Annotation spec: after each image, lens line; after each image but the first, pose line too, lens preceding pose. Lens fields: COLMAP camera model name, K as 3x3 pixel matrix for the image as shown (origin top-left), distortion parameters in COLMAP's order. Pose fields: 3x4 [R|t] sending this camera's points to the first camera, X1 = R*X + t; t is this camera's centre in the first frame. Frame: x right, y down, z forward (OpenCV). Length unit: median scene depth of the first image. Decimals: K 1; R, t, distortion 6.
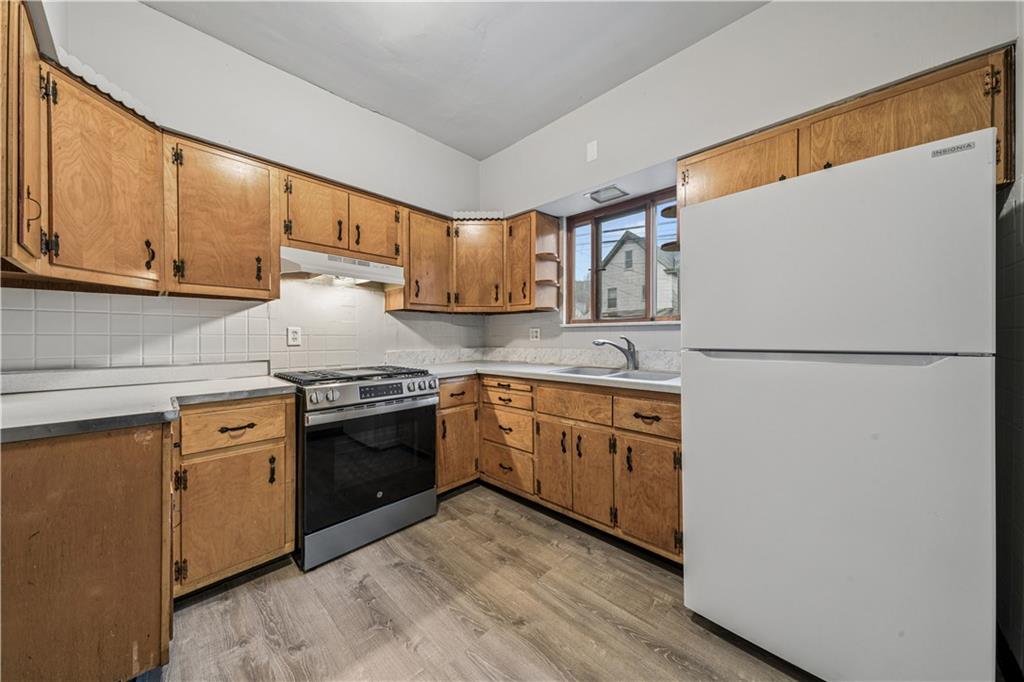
lens RADIAL K [[340.9, 0, 511.2], [0, 340.9, 340.8], [0, 0, 1]] dist [0.001504, 0.000025]
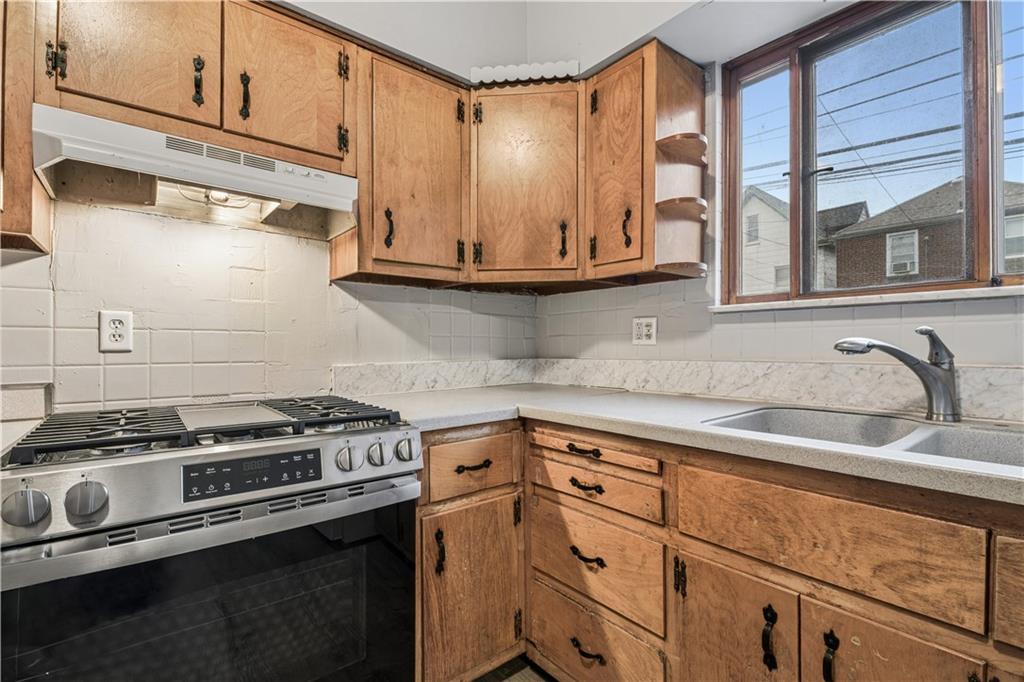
lens RADIAL K [[466.5, 0, 517.3], [0, 466.5, 345.6], [0, 0, 1]] dist [-0.001709, -0.000203]
pose [[0.993101, 0.001733, -0.117252, -0.033475], [-0.002866, 0.999951, -0.009490, 0.009710], [0.117230, 0.009761, 0.993057, 0.411226]]
